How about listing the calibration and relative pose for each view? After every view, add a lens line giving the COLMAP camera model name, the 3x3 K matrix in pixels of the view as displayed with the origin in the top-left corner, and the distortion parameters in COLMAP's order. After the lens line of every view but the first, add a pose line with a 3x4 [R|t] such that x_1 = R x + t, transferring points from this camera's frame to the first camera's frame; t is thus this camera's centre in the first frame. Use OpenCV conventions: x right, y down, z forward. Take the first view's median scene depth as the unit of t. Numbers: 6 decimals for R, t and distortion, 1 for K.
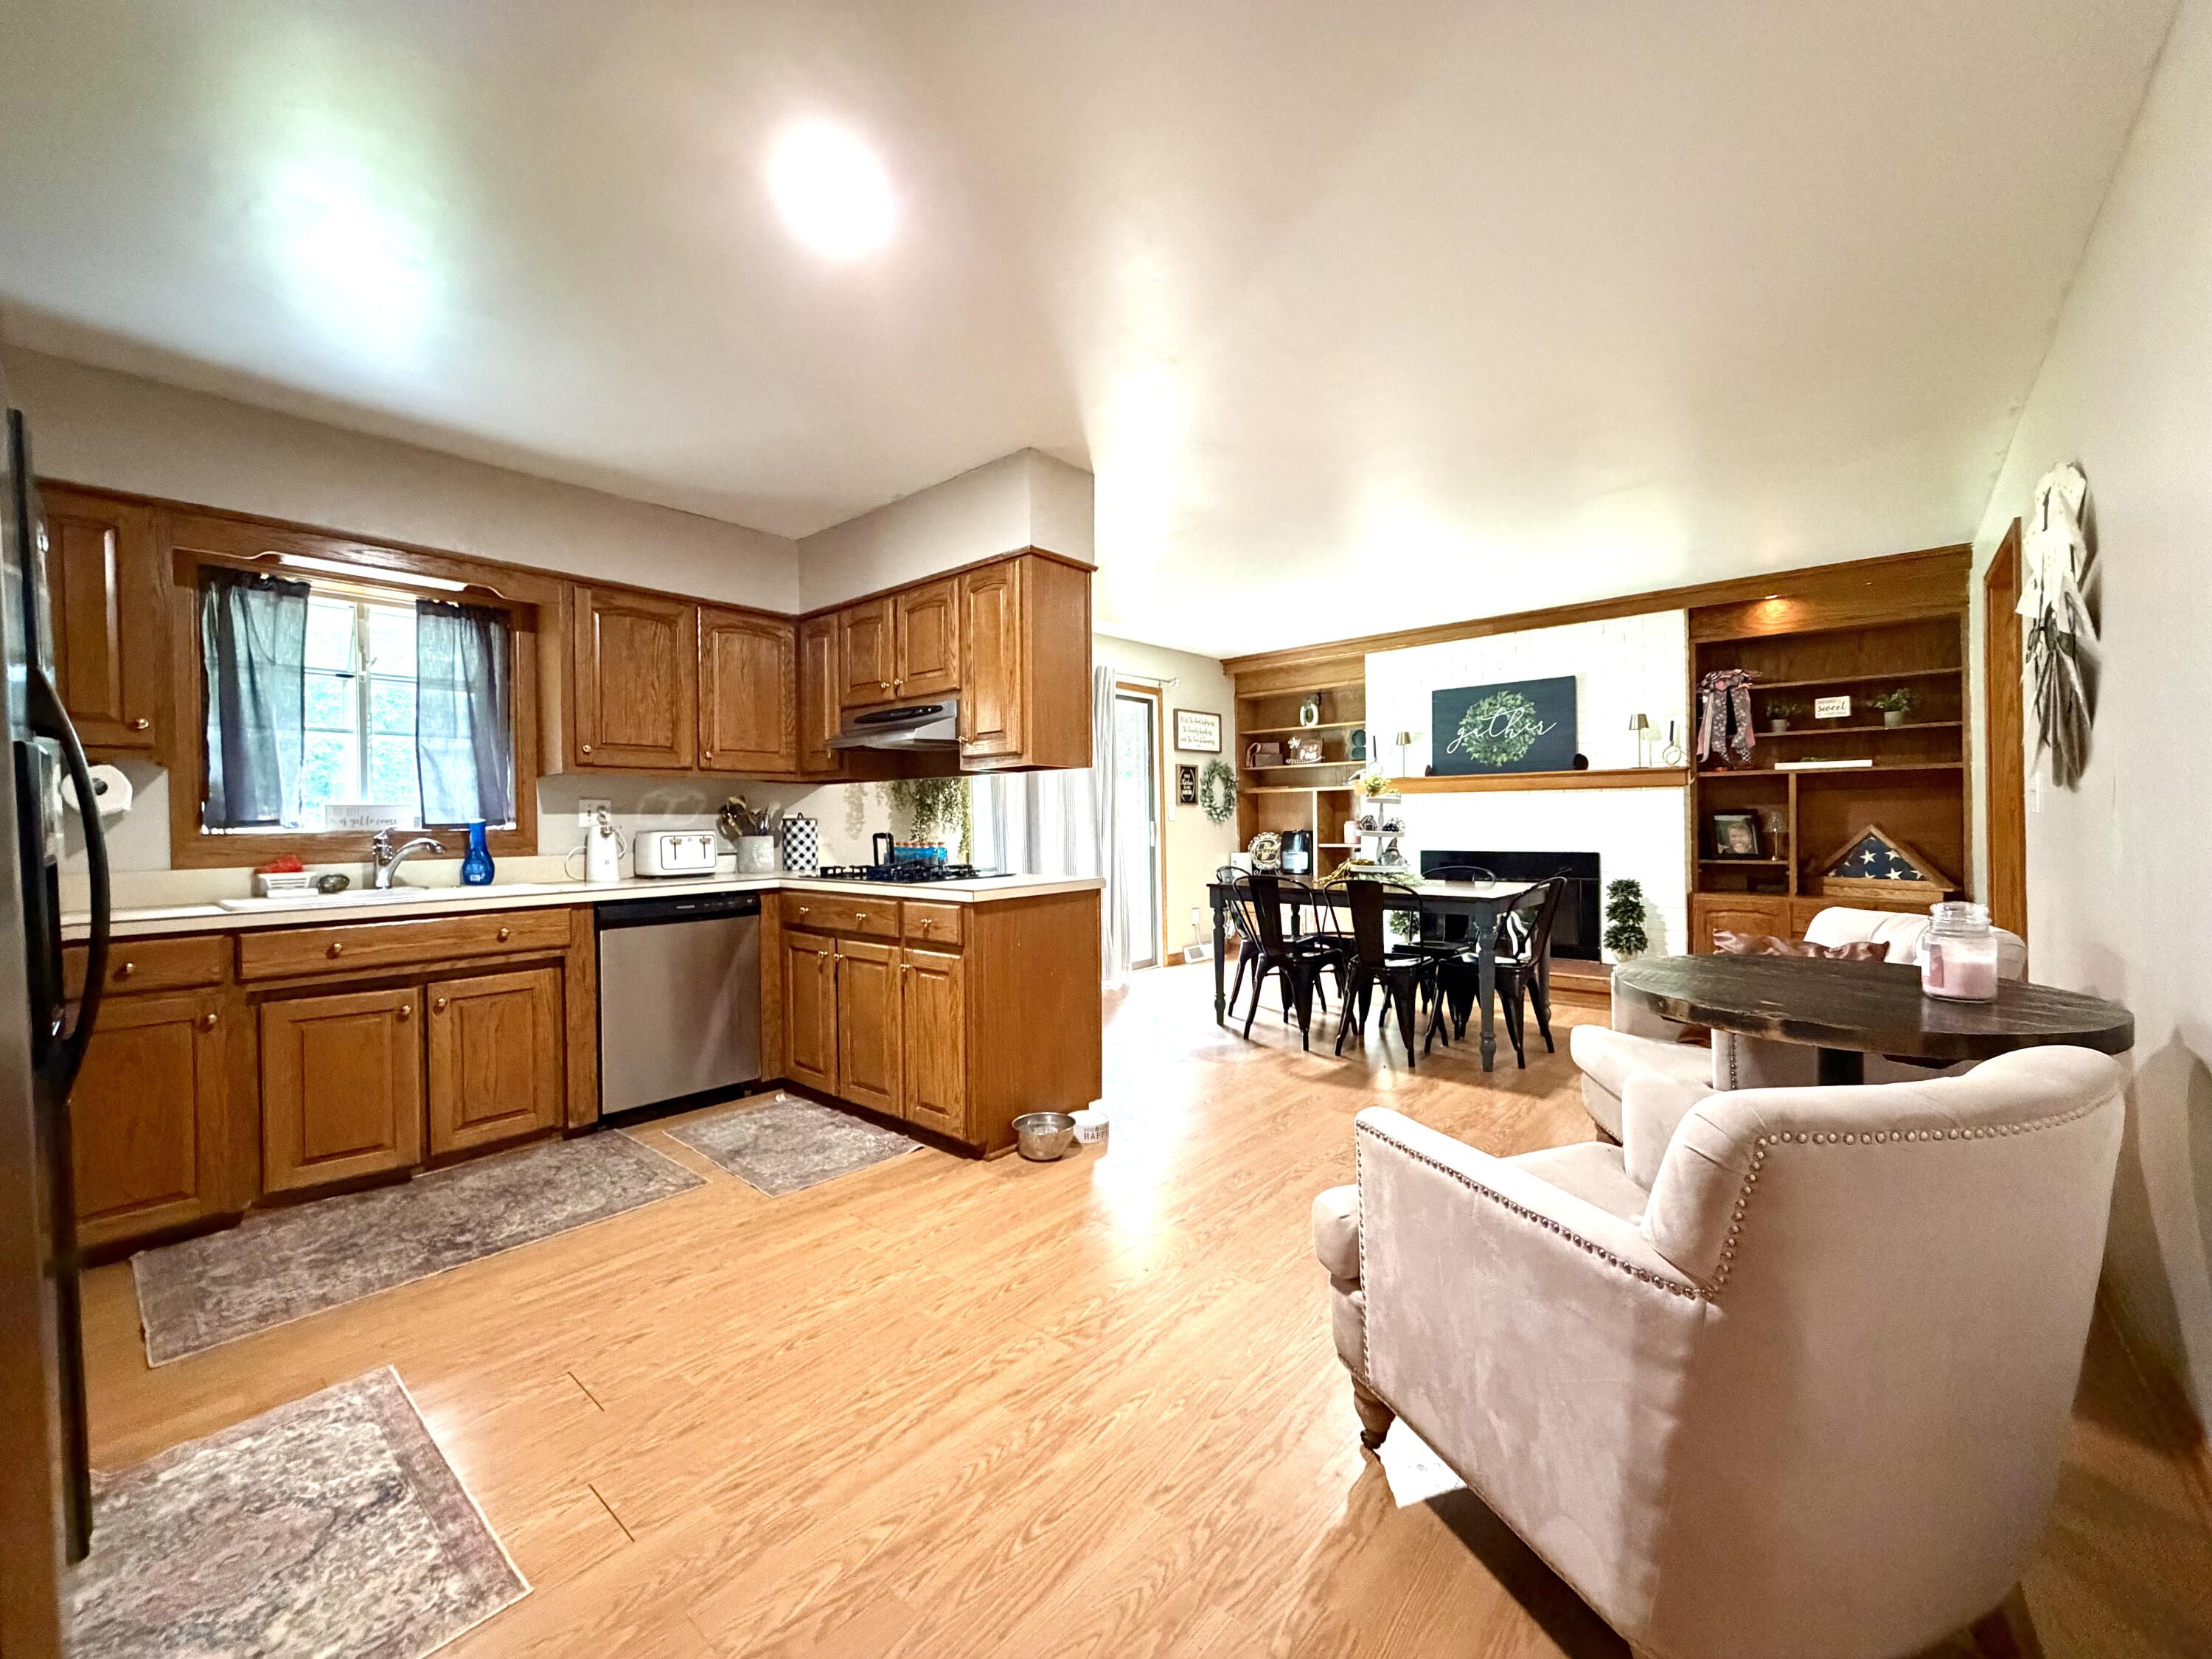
lens RADIAL K [[877.5, 0, 1099.6], [0, 877.5, 831.0], [0, 0, 1]] dist [-0.001514, 0.000310]
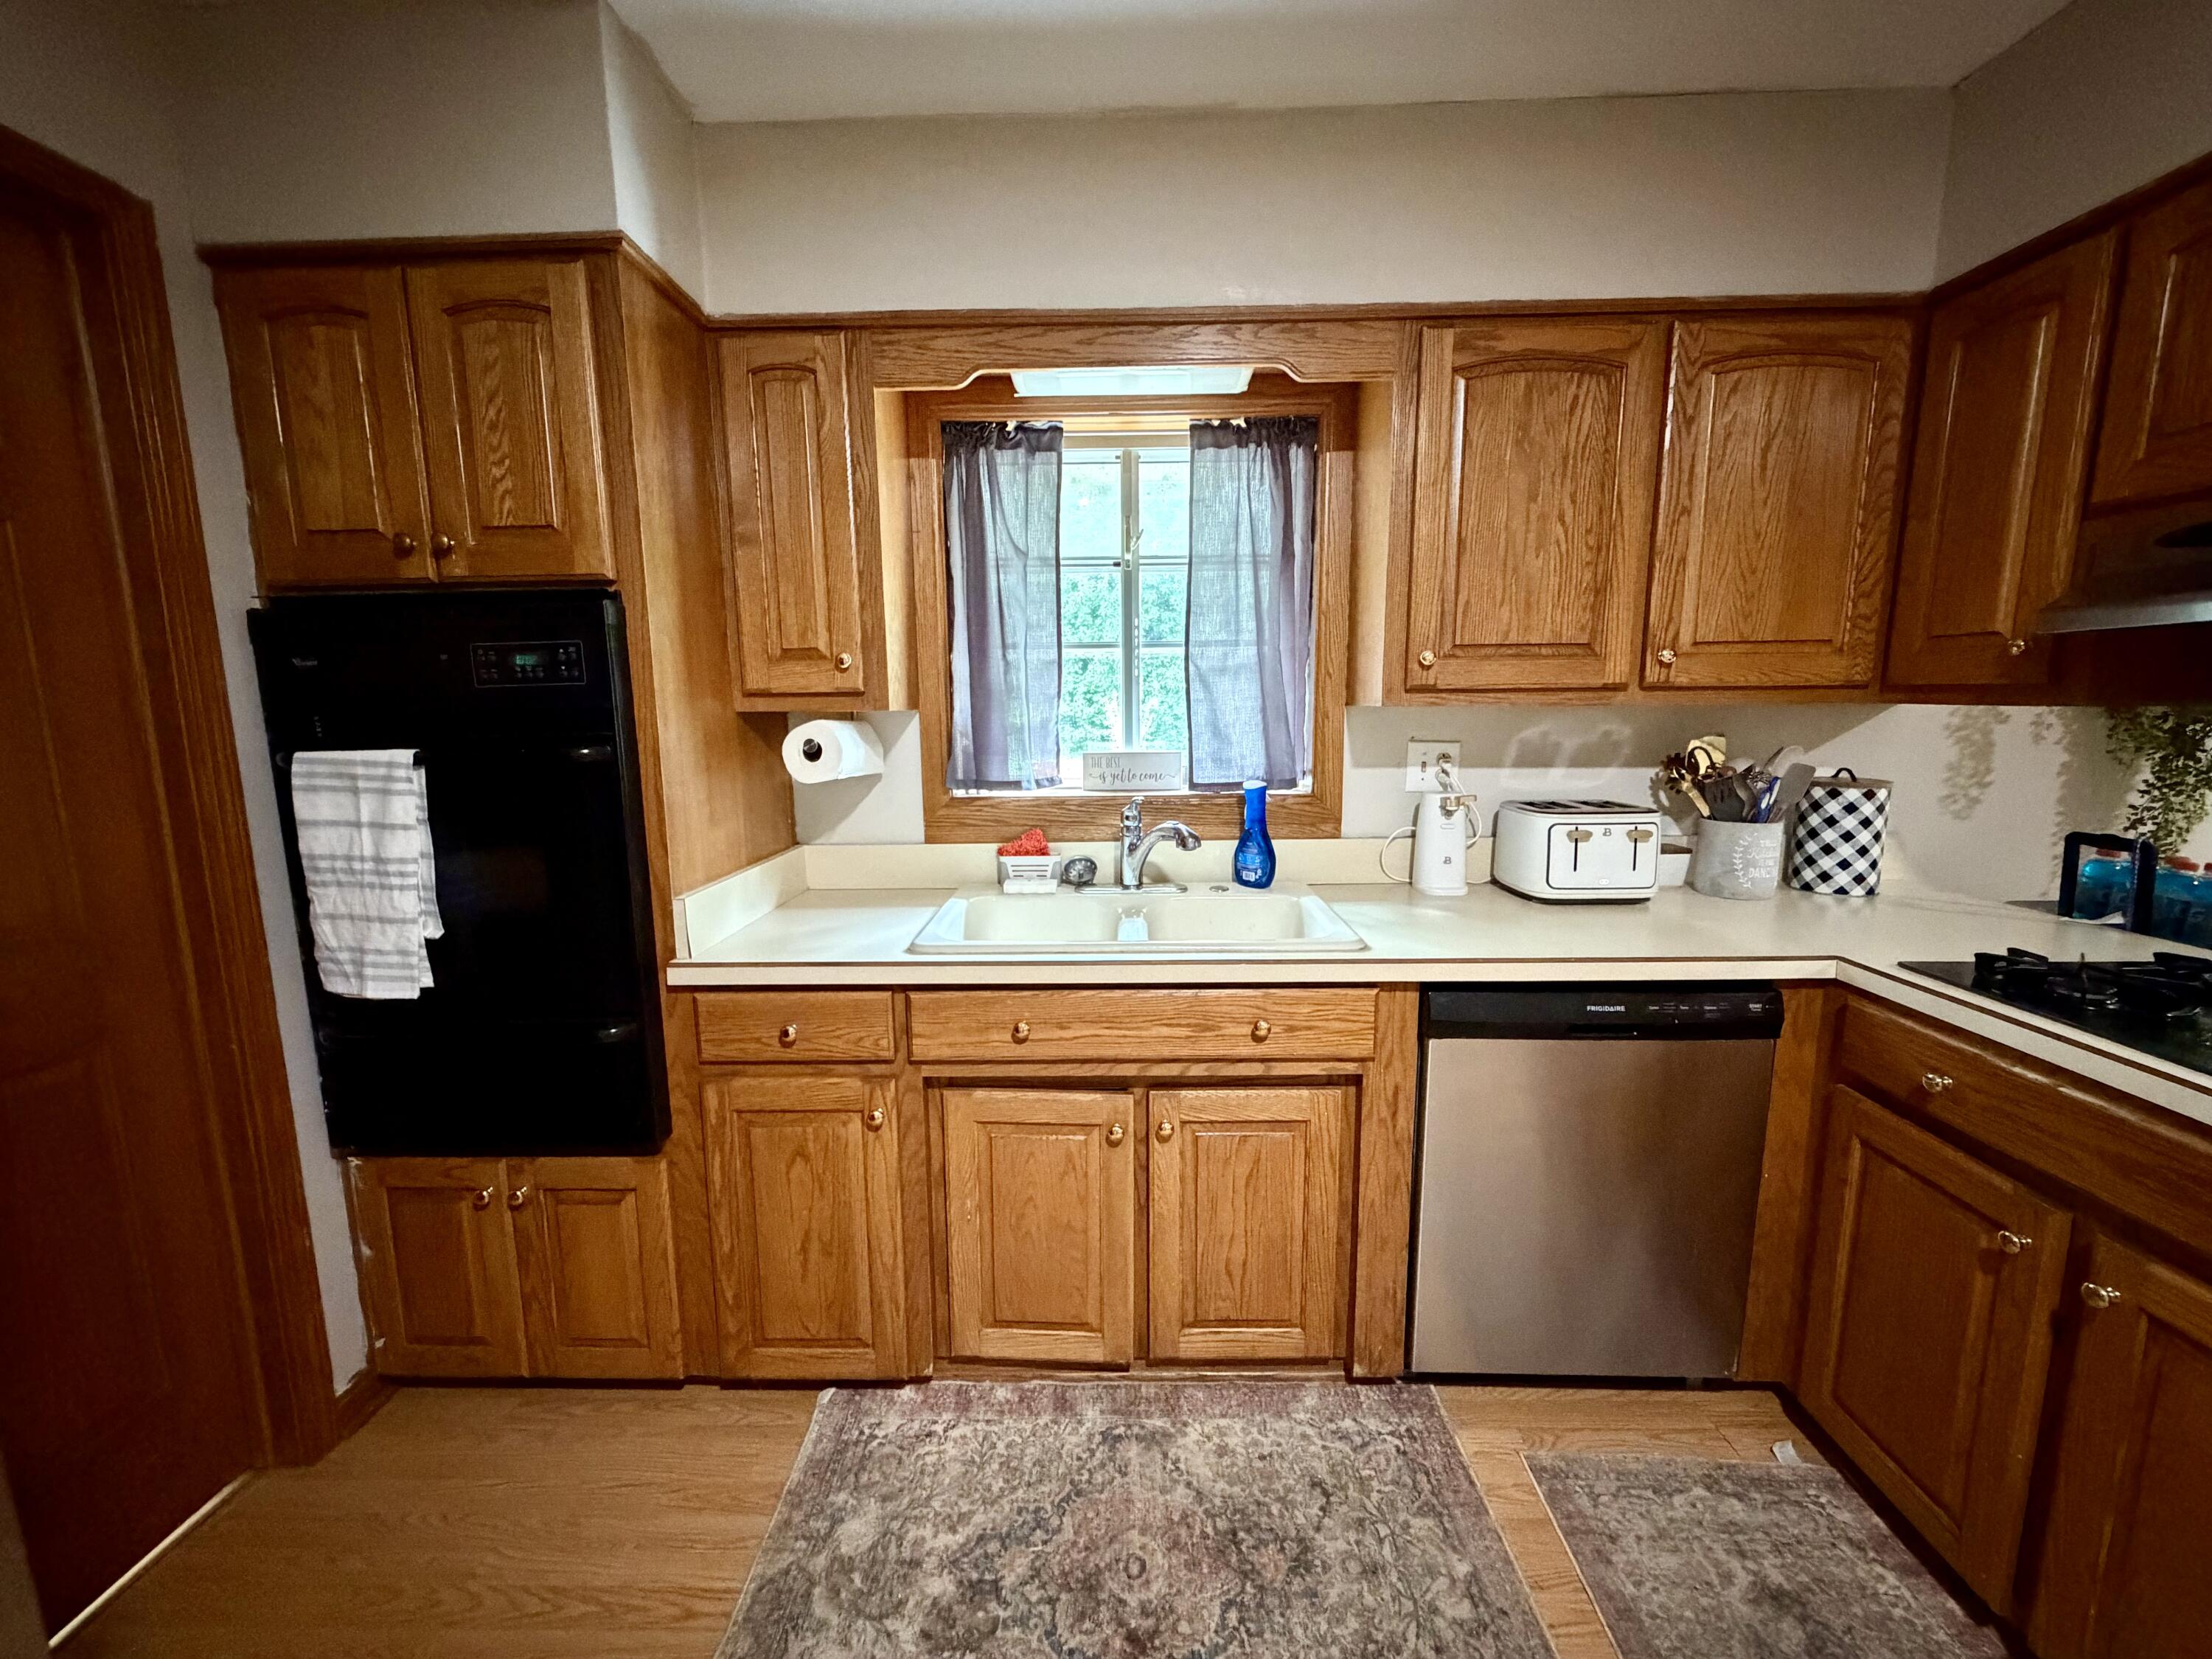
lens RADIAL K [[877.5, 0, 1103.8], [0, 877.5, 830.6], [0, 0, 1]] dist [-0.001514, 0.000310]
pose [[0.642017, 0.120664, -0.757135, -0.344720], [-0.005812, 0.988275, 0.152572, -0.080967], [0.766668, -0.093554, 0.635191, 0.587212]]
